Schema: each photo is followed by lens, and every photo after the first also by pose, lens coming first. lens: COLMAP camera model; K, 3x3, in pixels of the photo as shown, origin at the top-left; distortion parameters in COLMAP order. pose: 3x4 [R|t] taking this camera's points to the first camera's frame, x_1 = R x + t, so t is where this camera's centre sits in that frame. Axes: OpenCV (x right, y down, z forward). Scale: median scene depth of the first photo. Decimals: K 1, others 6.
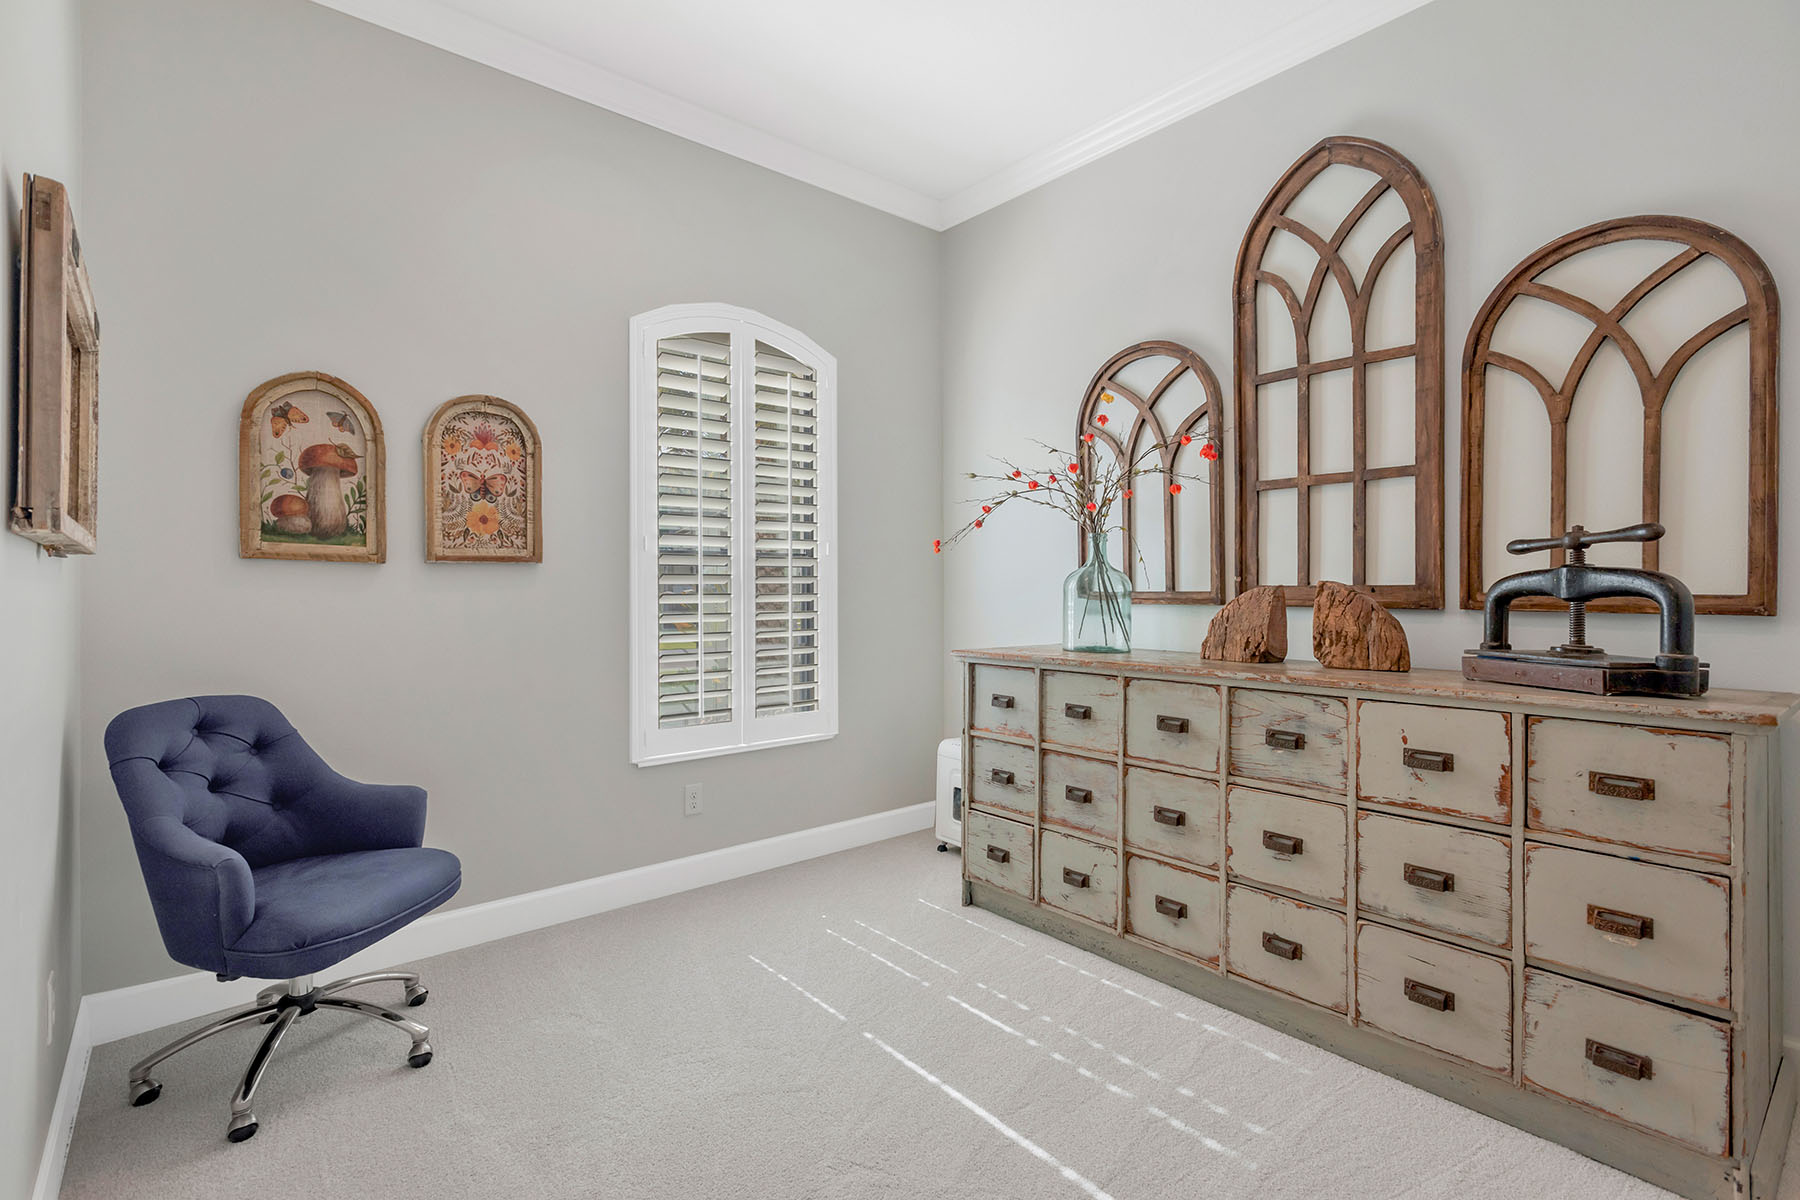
lens RADIAL K [[841.8, 0, 895.8], [0, 841.8, 597.7], [0, 0, 1]] dist [0.014018, -0.002261]
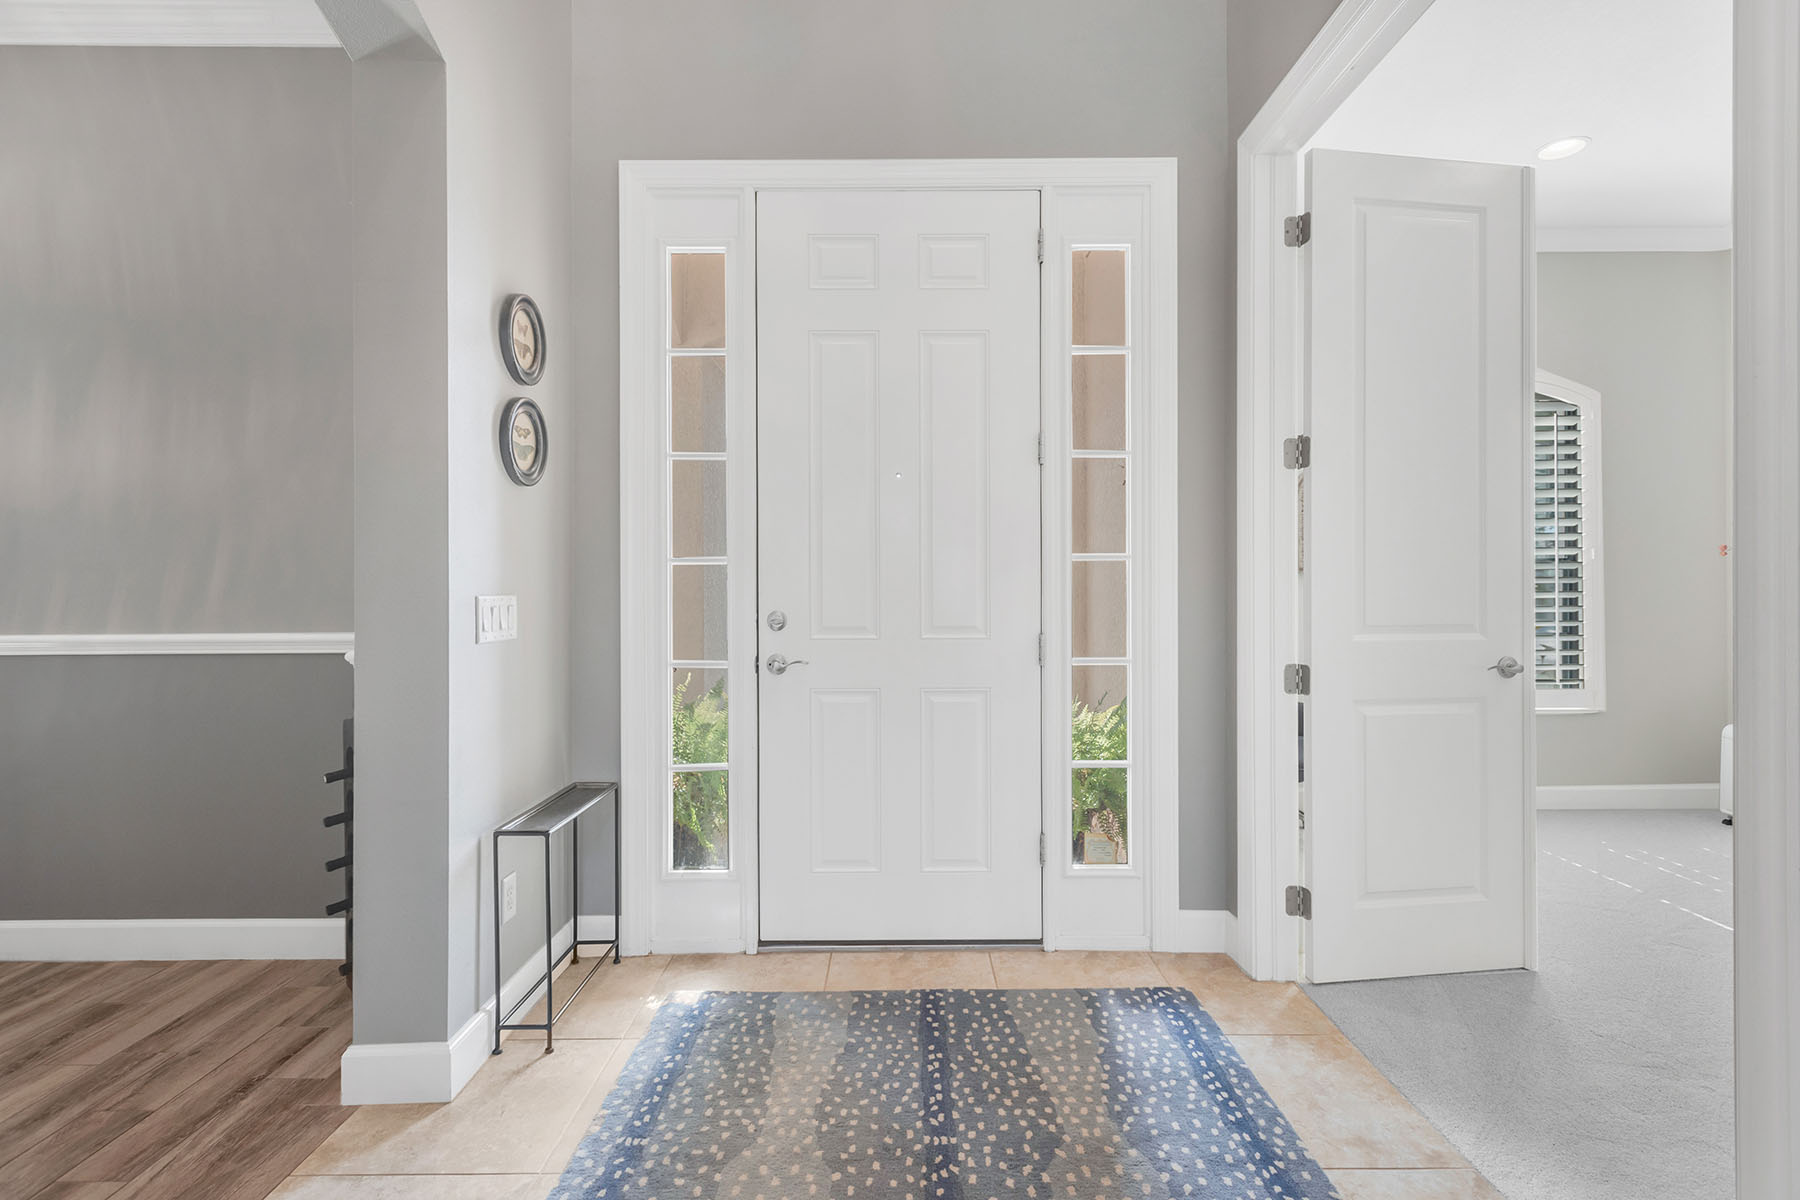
lens RADIAL K [[841.8, 0, 892.4], [0, 841.8, 584.2], [0, 0, 1]] dist [0.014018, -0.002261]
pose [[0.766925, -0.007611, -0.641692, -0.089467], [0.000421, 0.999935, -0.011356, -0.002223], [0.641736, 0.008439, 0.766879, -0.709985]]
